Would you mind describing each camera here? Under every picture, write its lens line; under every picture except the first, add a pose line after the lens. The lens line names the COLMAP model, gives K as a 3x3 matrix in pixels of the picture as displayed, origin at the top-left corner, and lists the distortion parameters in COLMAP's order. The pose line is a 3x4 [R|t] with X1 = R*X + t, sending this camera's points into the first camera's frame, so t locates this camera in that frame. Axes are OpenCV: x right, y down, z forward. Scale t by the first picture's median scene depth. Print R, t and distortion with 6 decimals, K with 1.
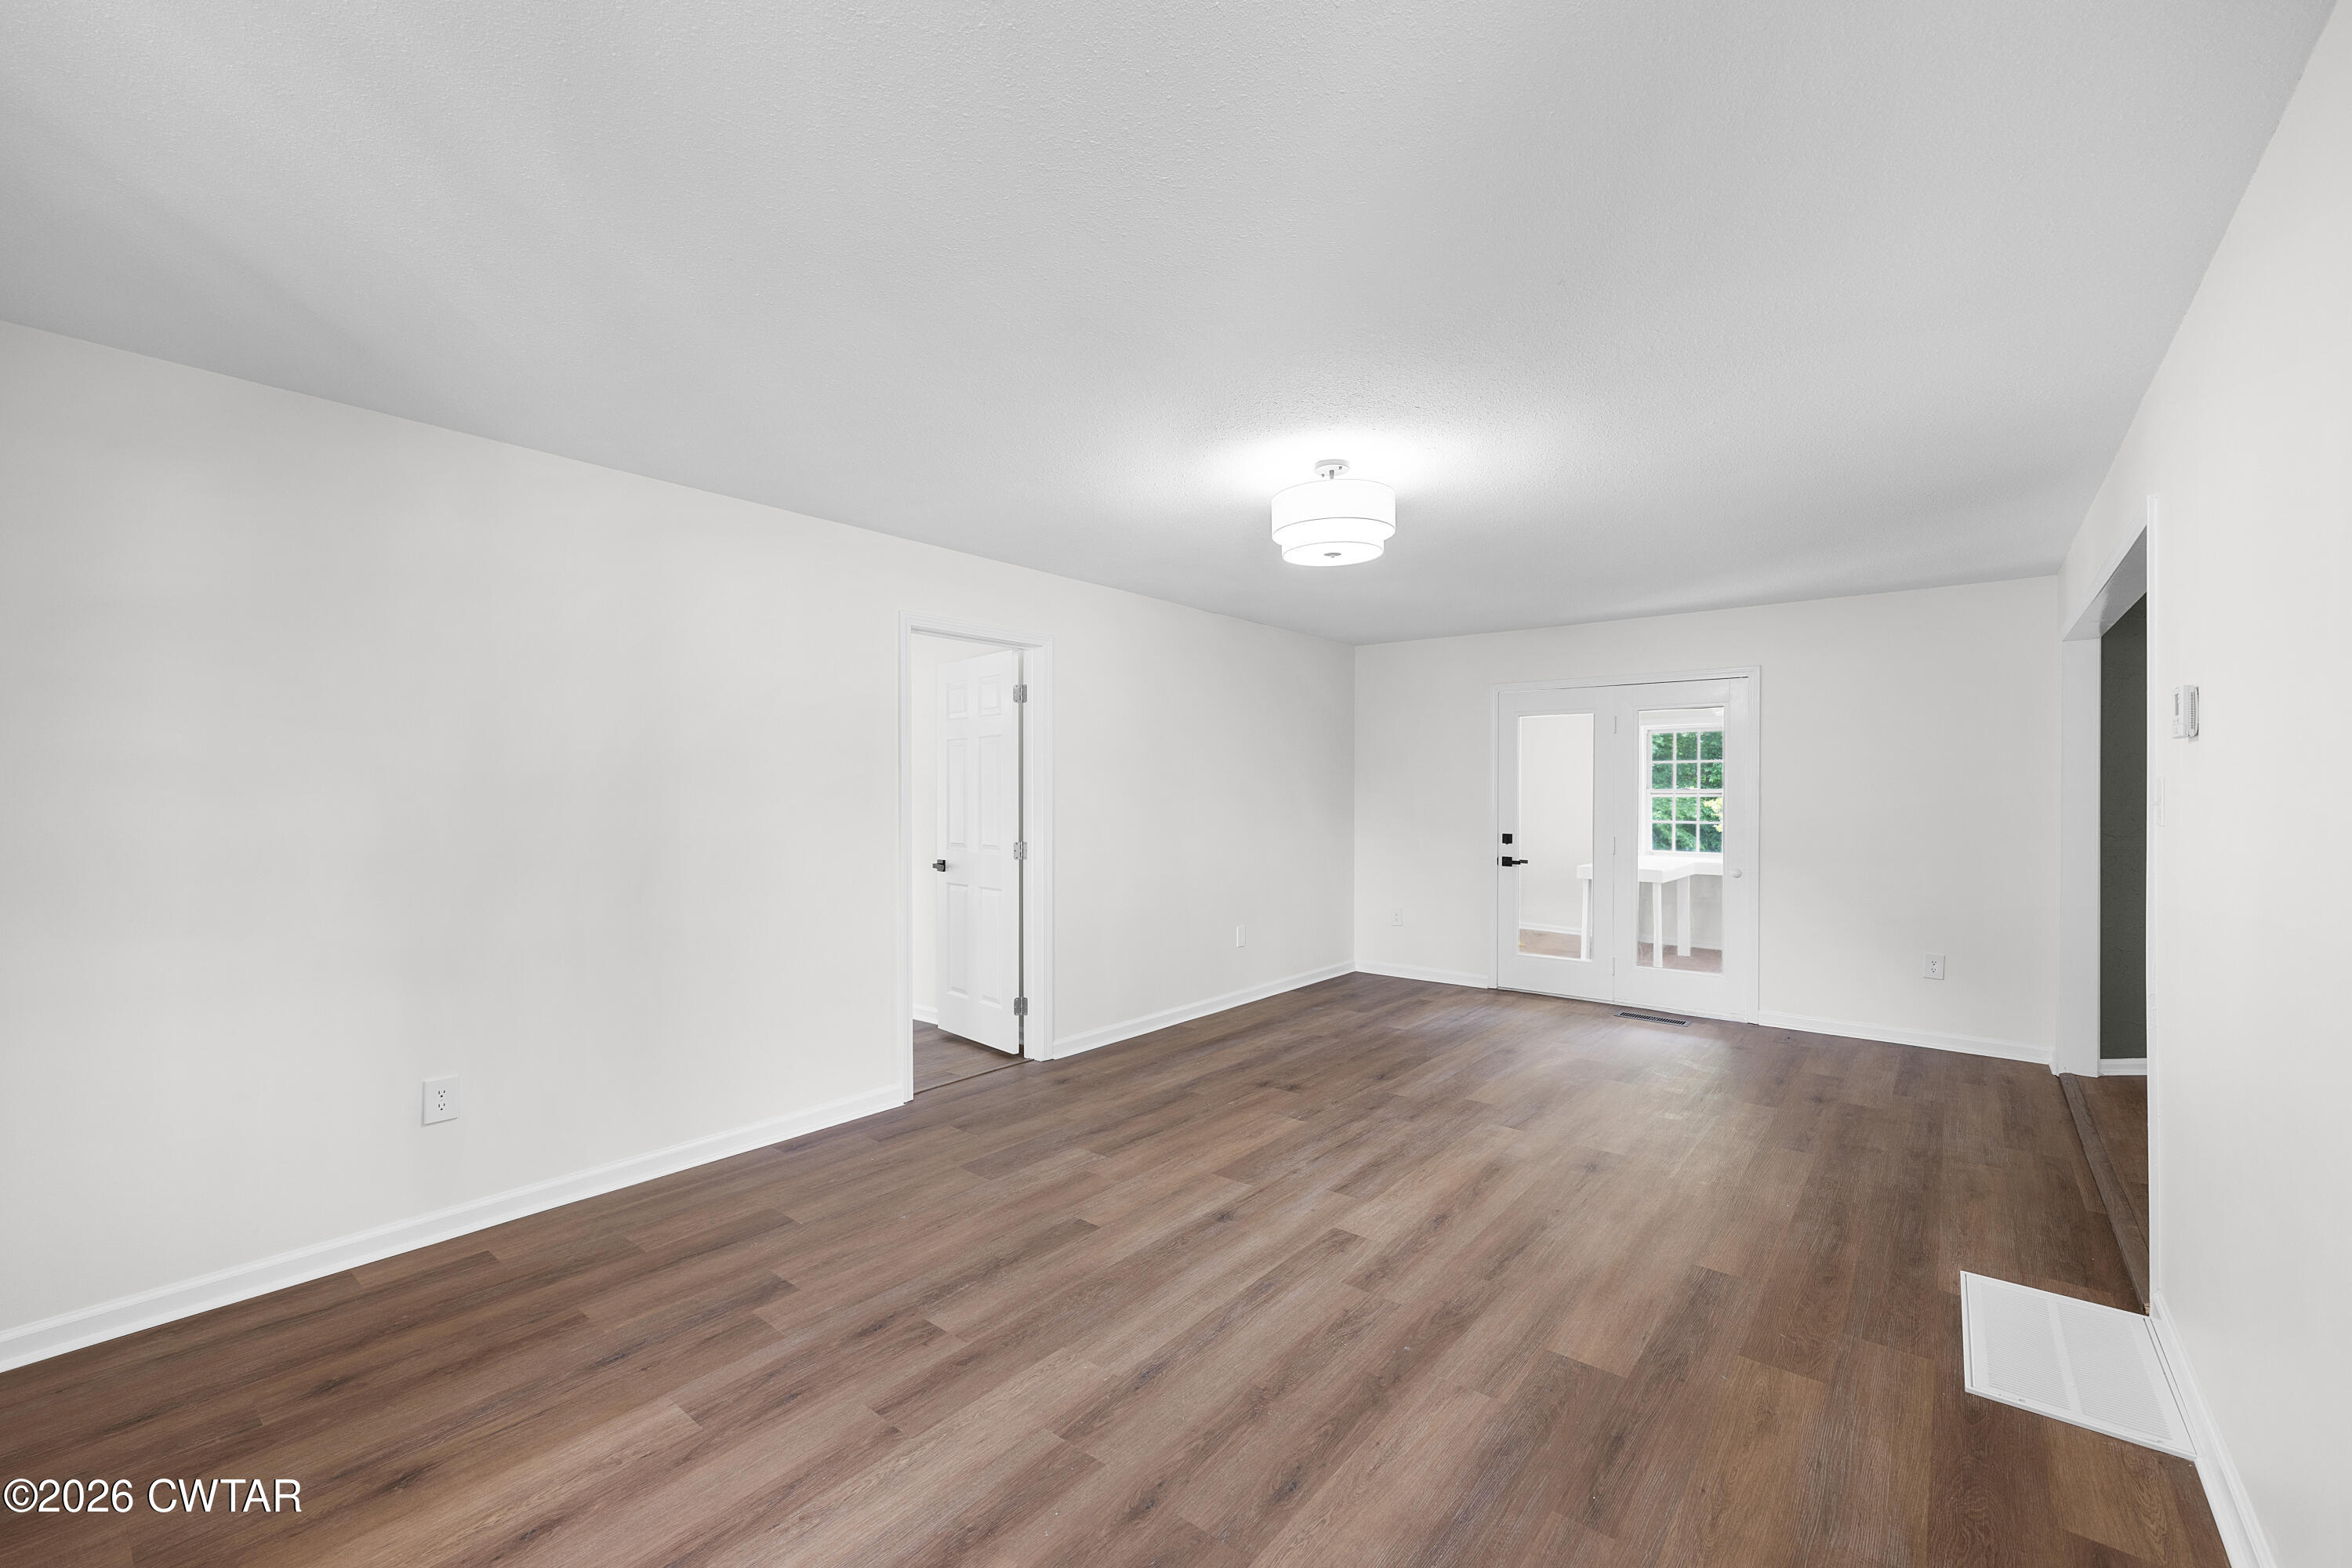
lens RADIAL K [[961.5, 0, 1189.3], [0, 961.5, 787.8], [0, 0, 1]] dist [0.002024, 0.000226]
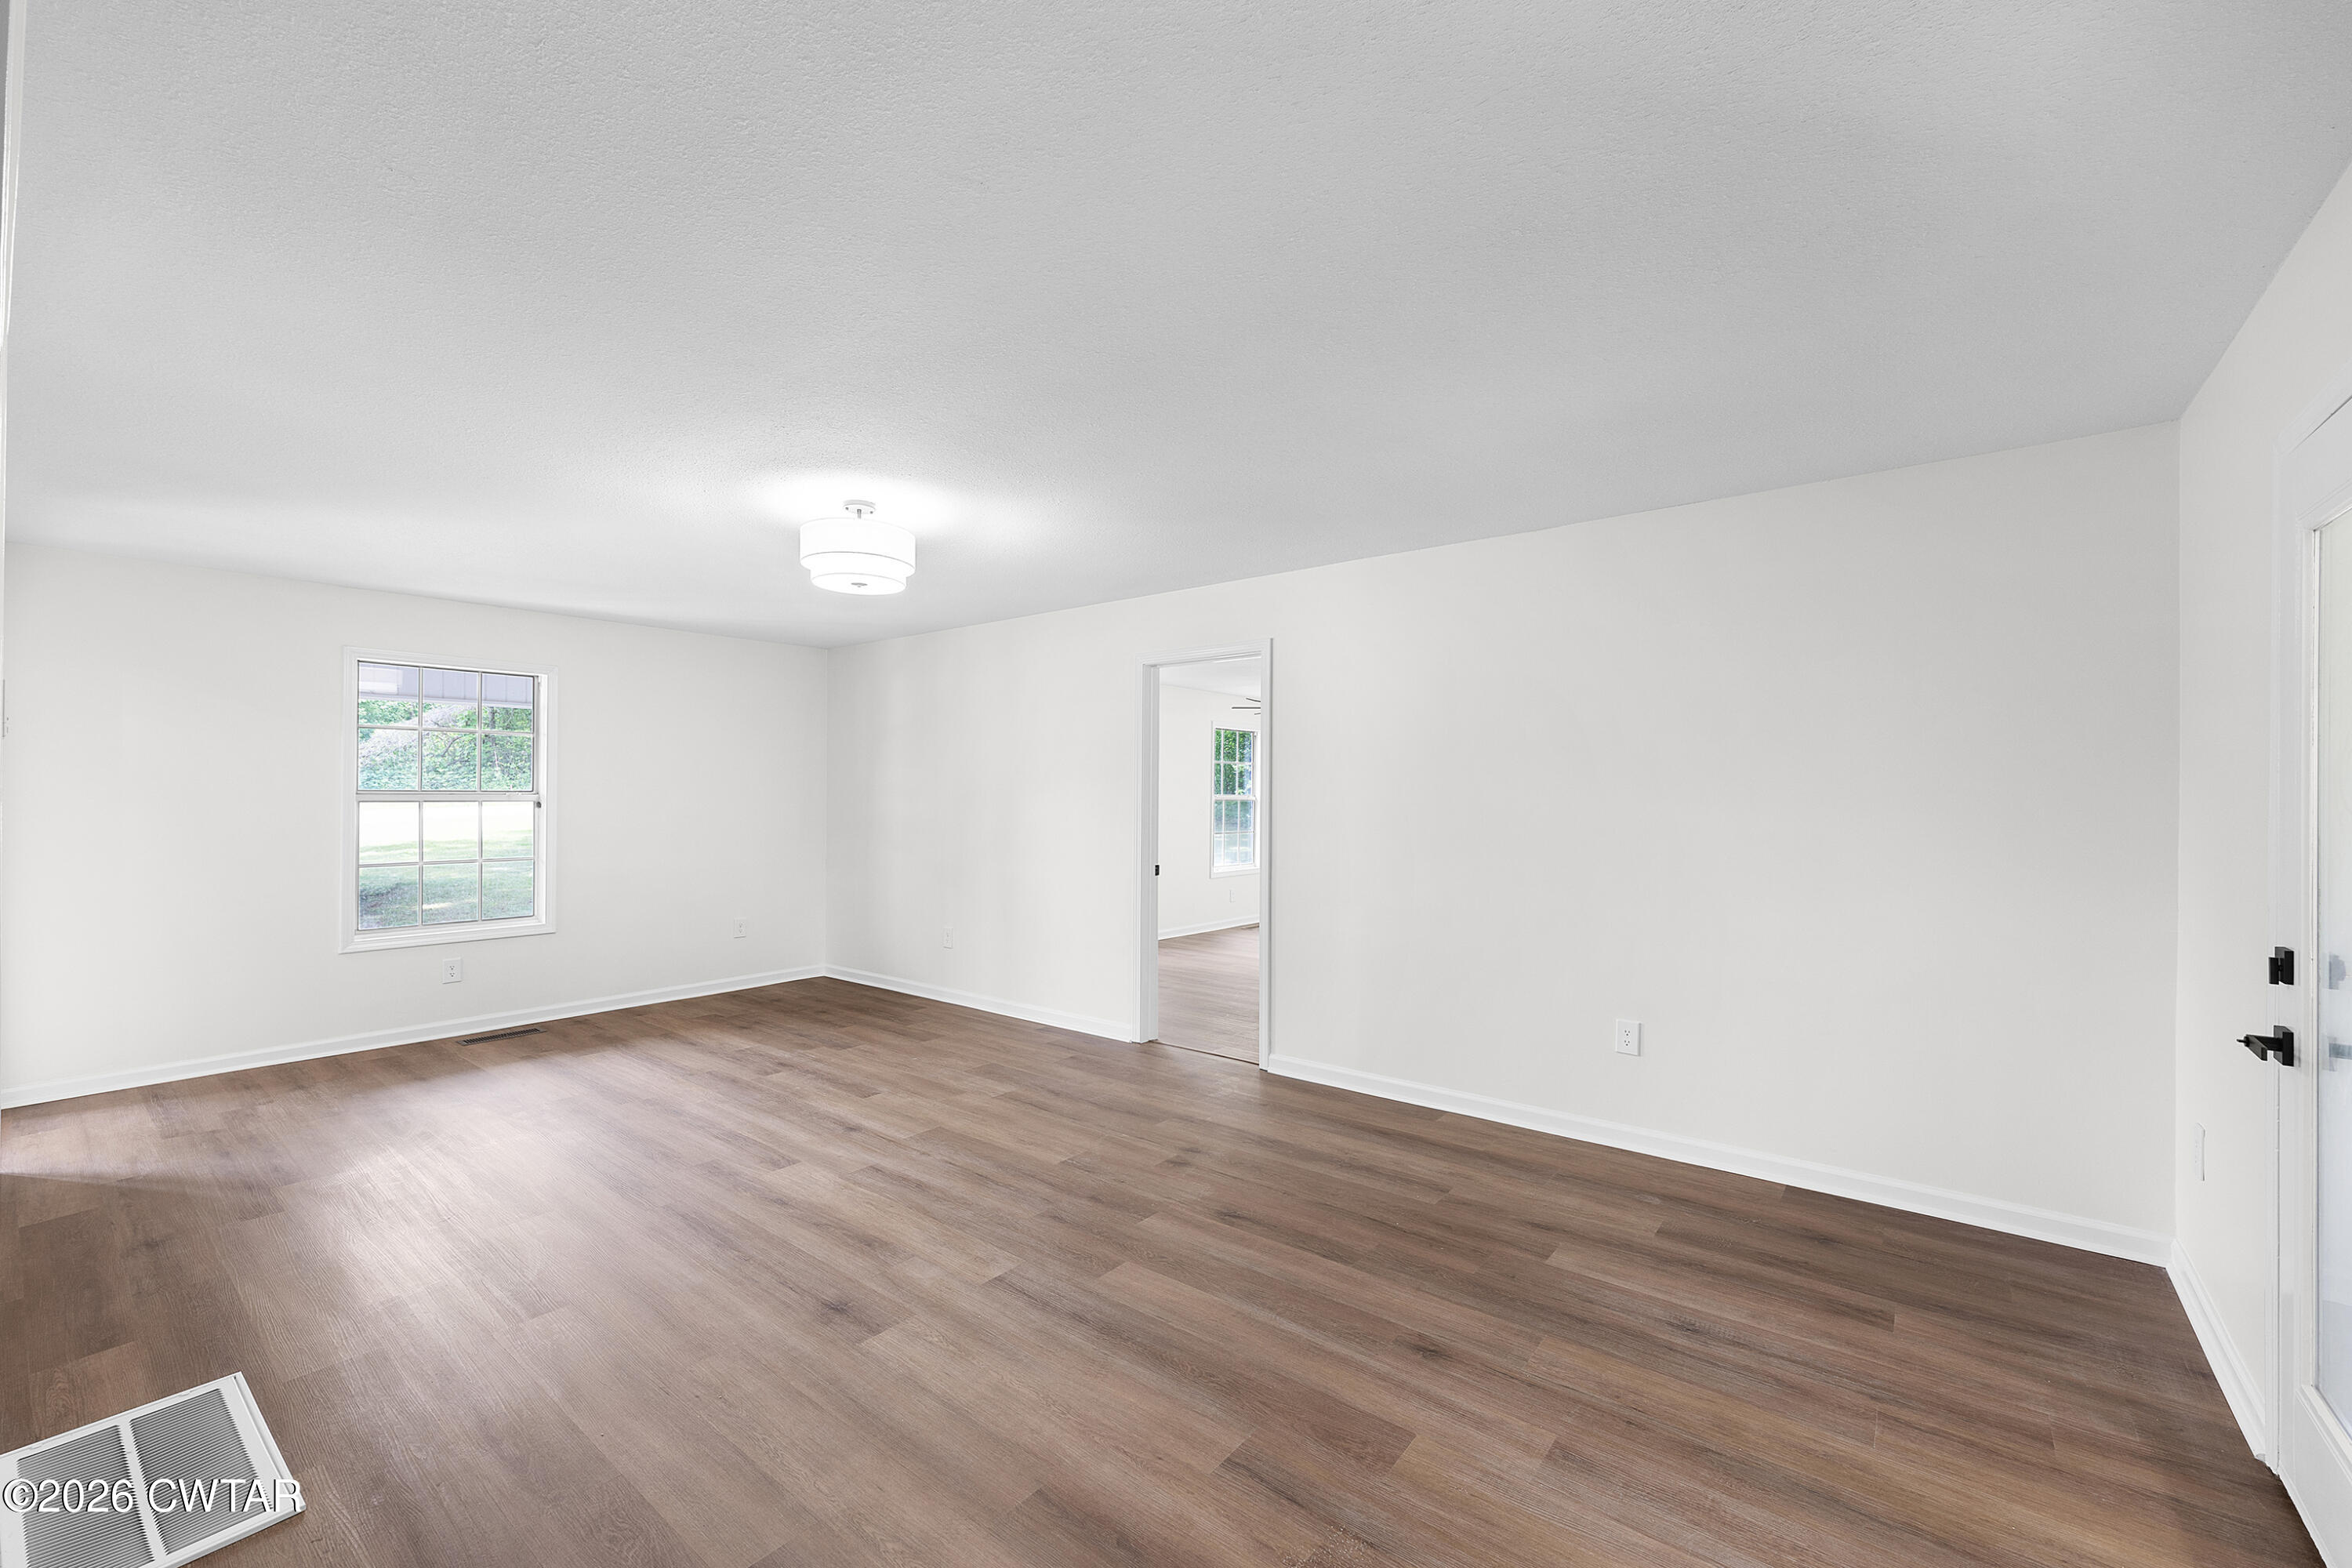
lens RADIAL K [[961.5, 0, 1187.8], [0, 961.5, 792.0], [0, 0, 1]] dist [0.002024, 0.000226]
pose [[-0.000481, -0.003411, -0.999994, 1.164853], [0.004803, 0.999983, -0.003413, 0.000680], [0.999988, -0.004804, -0.000465, 1.275765]]
